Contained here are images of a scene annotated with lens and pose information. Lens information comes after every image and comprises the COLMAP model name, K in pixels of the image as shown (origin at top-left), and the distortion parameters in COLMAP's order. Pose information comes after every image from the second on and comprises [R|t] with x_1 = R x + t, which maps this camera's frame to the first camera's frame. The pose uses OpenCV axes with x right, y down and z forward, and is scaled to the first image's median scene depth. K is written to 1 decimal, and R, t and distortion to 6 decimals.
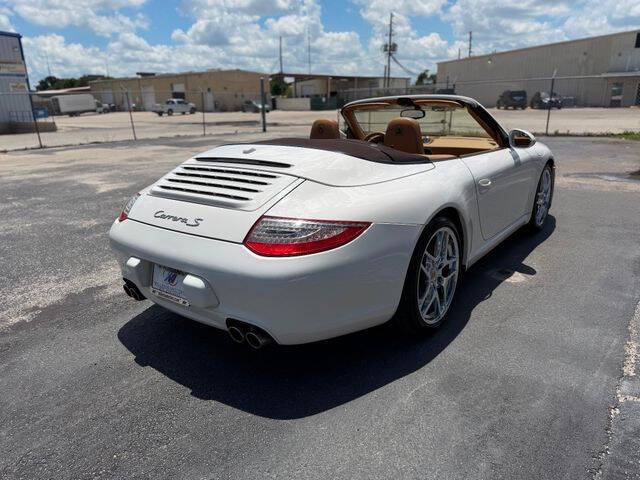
lens RADIAL K [[451.4, 0, 319.4], [0, 451.4, 243.3], [0, 0, 1]] dist [0.013166, -0.019903]
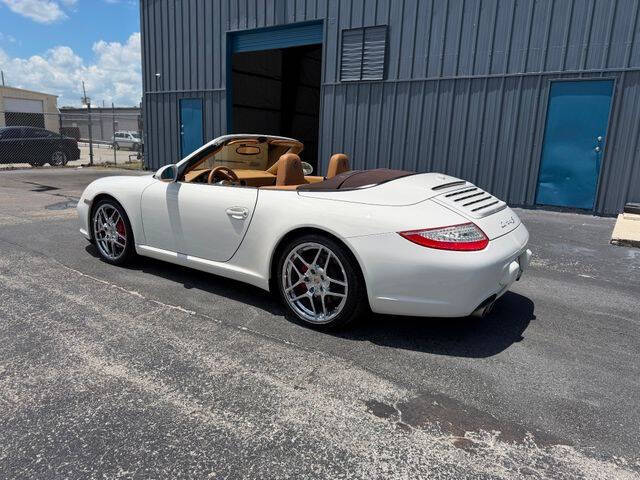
lens RADIAL K [[451.4, 0, 320.3], [0, 451.4, 241.3], [0, 0, 1]] dist [0.013166, -0.019903]
pose [[-0.061965, -0.184985, 0.980786, -1.196178], [0.256908, 0.946606, 0.194770, -0.305072], [-0.964447, 0.264041, -0.011132, 1.128349]]
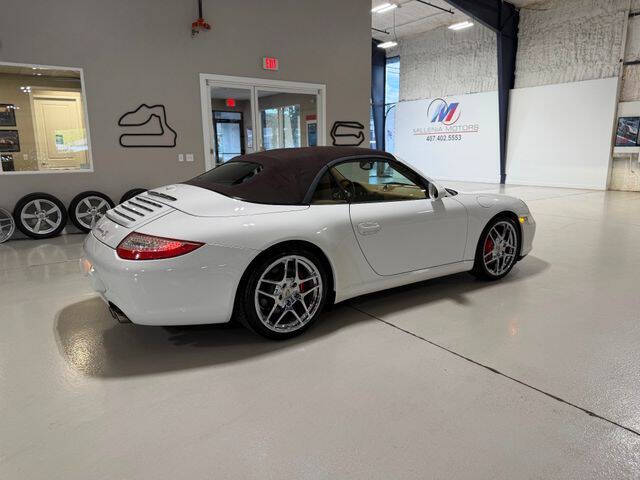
lens RADIAL K [[451.4, 0, 322.9], [0, 451.4, 246.4], [0, 0, 1]] dist [0.013166, -0.019903]
pose [[0.955118, 0.087093, -0.283132, 0.549287], [-0.108710, 0.992168, -0.061526, 0.005557], [0.275556, 0.089544, 0.957105, -0.137542]]
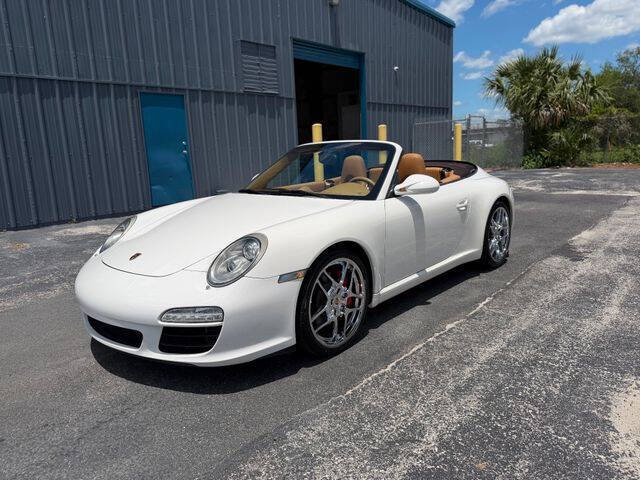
lens RADIAL K [[451.4, 0, 324.5], [0, 451.4, 240.5], [0, 0, 1]] dist [0.013166, -0.019903]
pose [[-0.996012, 0.057758, 0.067998, 0.138037], [0.082915, 0.880628, 0.466497, -0.715590], [-0.032938, 0.470275, -0.881905, 2.390702]]
